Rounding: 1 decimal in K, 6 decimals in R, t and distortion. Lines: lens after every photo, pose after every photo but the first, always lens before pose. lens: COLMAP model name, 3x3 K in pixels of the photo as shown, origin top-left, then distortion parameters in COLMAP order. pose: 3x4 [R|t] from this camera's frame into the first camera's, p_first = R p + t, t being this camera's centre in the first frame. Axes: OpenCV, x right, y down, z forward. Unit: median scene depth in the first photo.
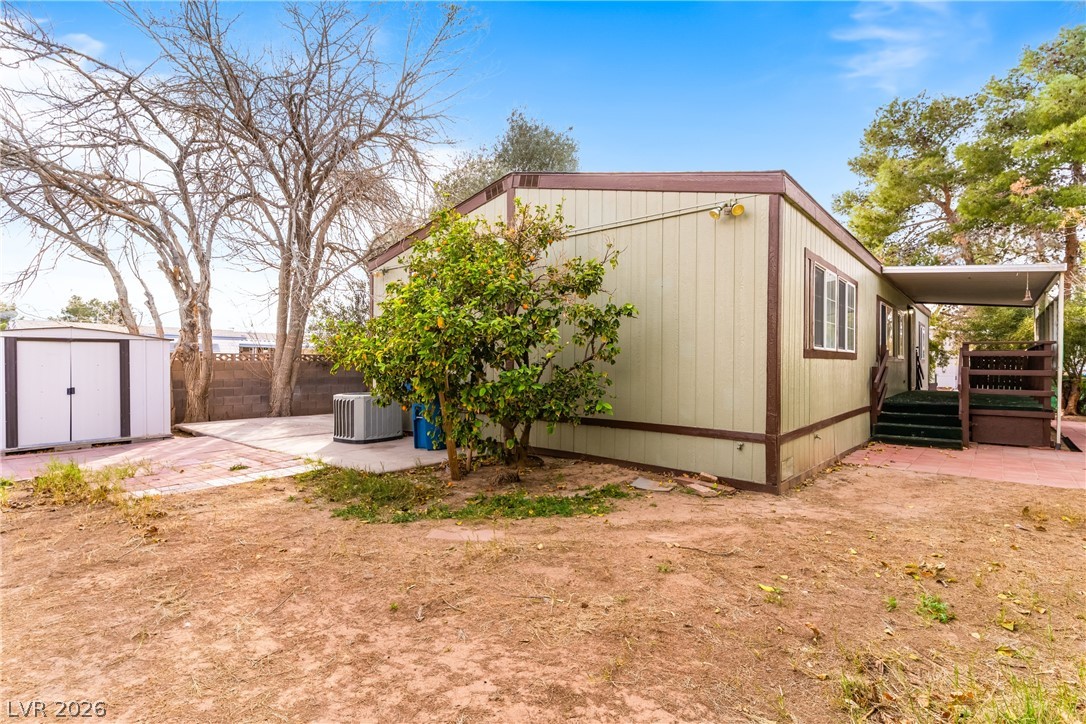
lens RADIAL K [[516.8, 0, 546.3], [0, 516.8, 362.9], [0, 0, 1]] dist [0.003117, -0.000034]
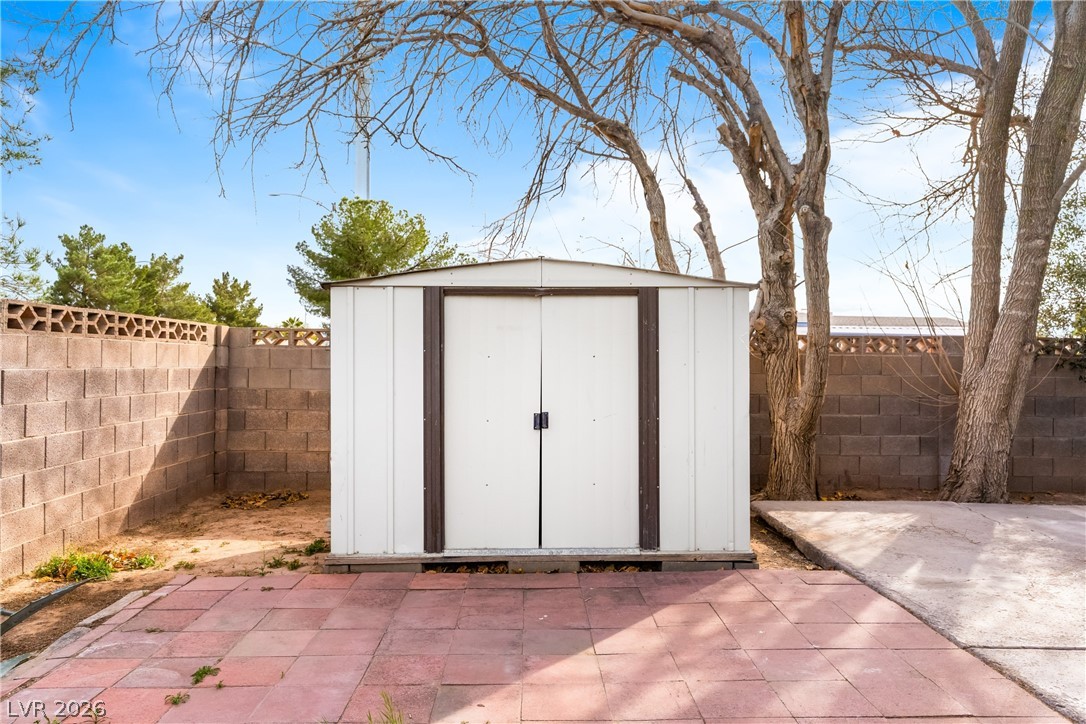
lens RADIAL K [[779.4, 0, 543.0], [0, 779.4, 362.0], [0, 0, 1]] dist [0.053259, 0.000208]
pose [[0.655073, -0.001928, -0.755563, -0.334241], [-0.003243, 0.999980, -0.005363, 0.008876], [0.755558, 0.005963, 0.655054, 0.437967]]
